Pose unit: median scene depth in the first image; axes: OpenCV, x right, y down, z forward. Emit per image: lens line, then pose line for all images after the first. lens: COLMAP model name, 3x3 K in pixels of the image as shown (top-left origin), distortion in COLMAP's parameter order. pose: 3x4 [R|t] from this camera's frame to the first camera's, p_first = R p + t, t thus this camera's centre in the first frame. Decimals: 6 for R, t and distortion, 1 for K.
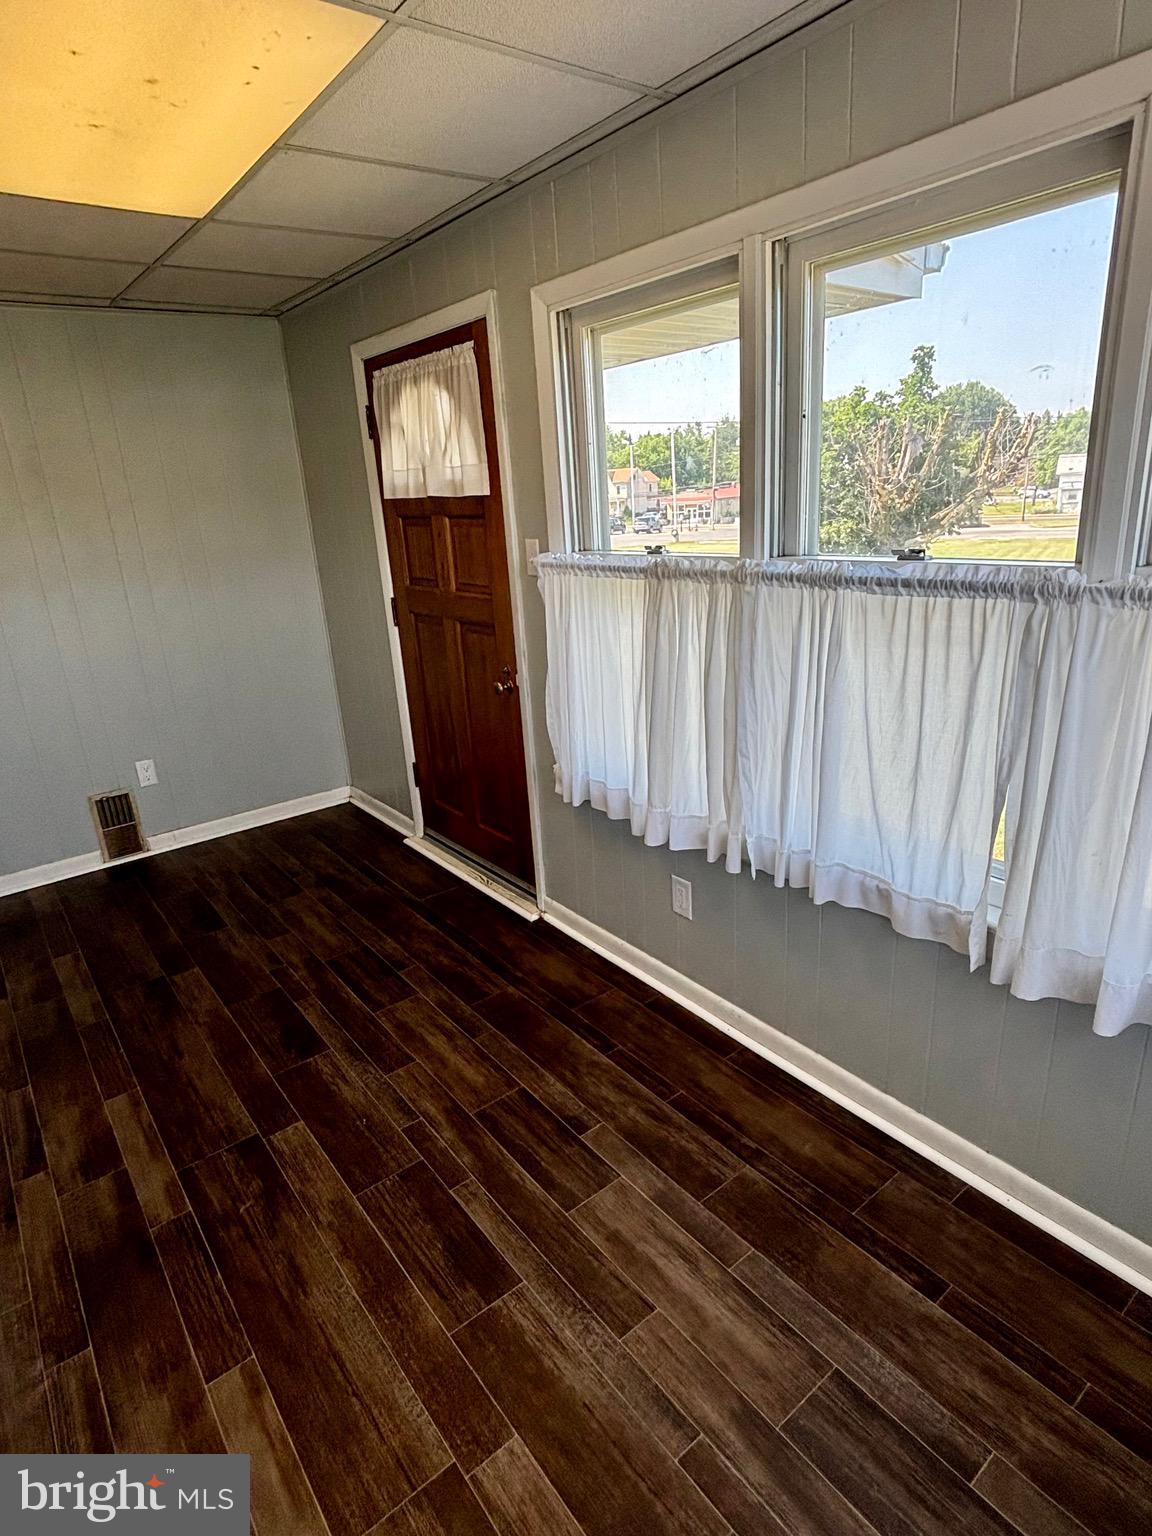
lens RADIAL K [[838.7, 0, 576.0], [0, 838.7, 768.0], [0, 0, 1]] dist [0.007530, 0.000933]
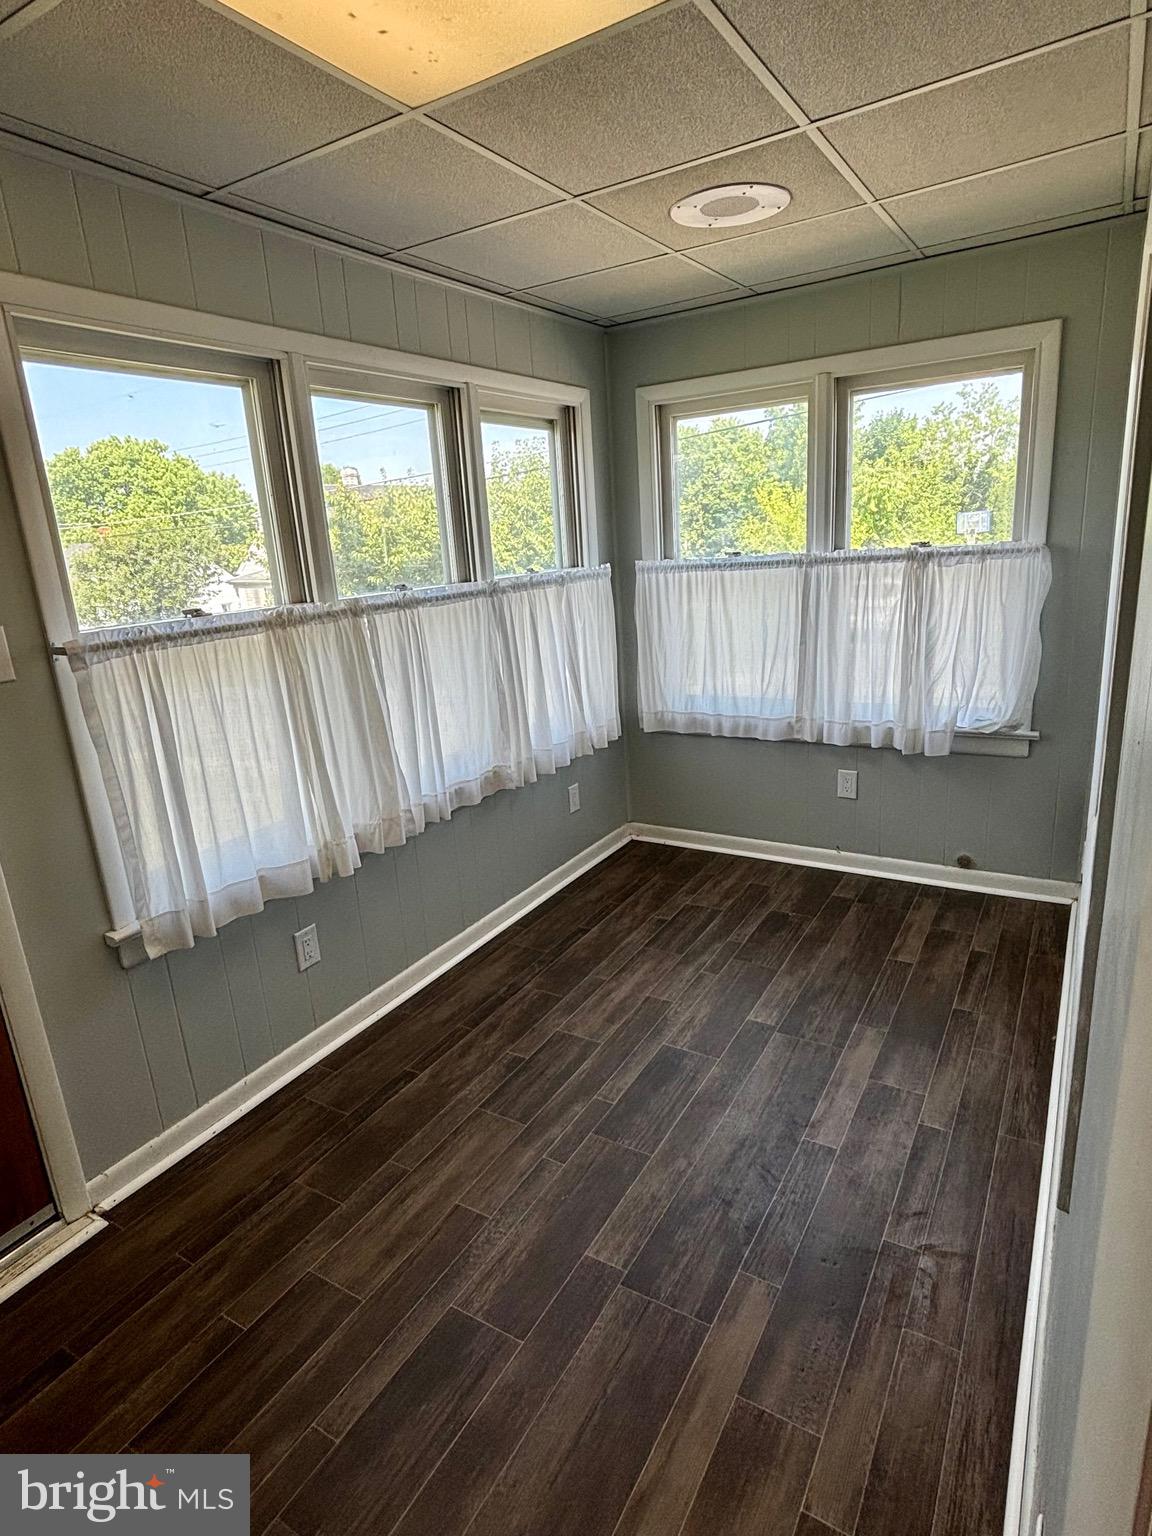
lens RADIAL K [[838.2, 0, 578.5], [0, 838.2, 787.6], [0, 0, 1]] dist [0.005978, 0.001181]
pose [[-0.364185, -0.186744, 0.912412, -1.031608], [0.376073, 0.866778, 0.327512, -0.258389], [-0.852020, 0.462409, -0.245438, 1.040904]]
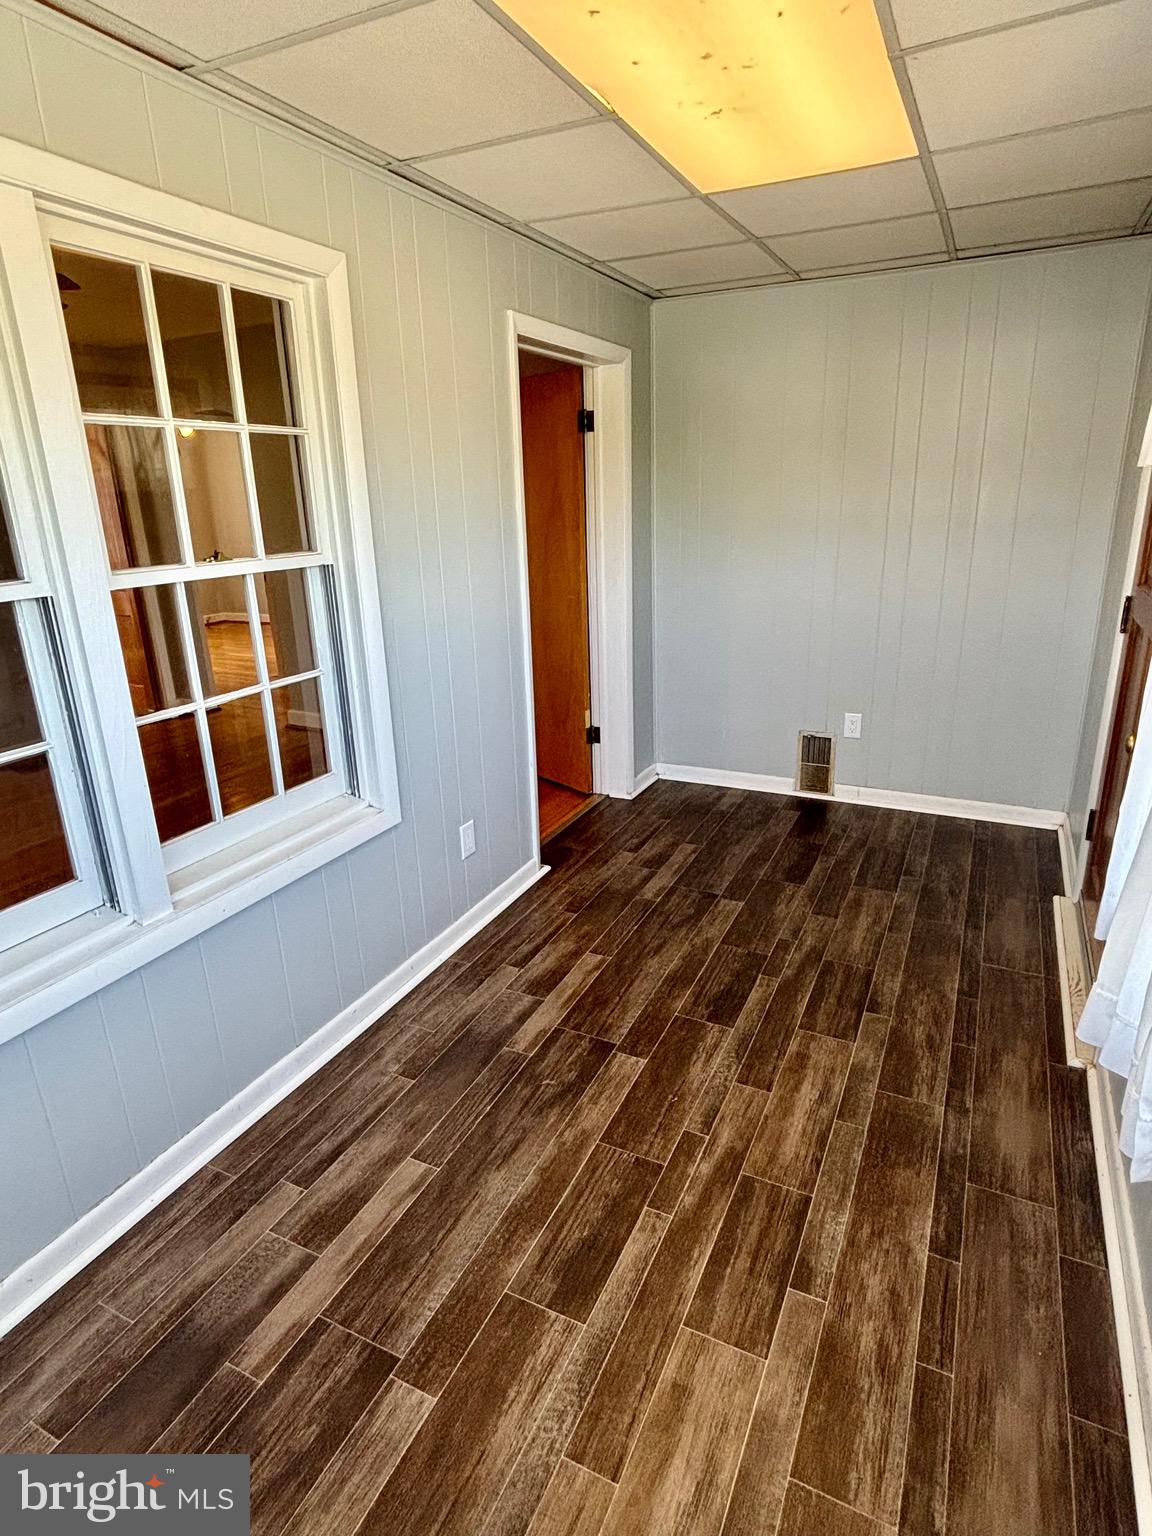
lens RADIAL K [[838.7, 0, 576.0], [0, 838.7, 768.0], [0, 0, 1]] dist [0.007530, 0.000933]
pose [[0.444880, 0.331491, -0.831983, 0.412489], [-0.285938, 0.932931, 0.218815, -0.139422], [0.848717, 0.140549, 0.509828, 0.345541]]
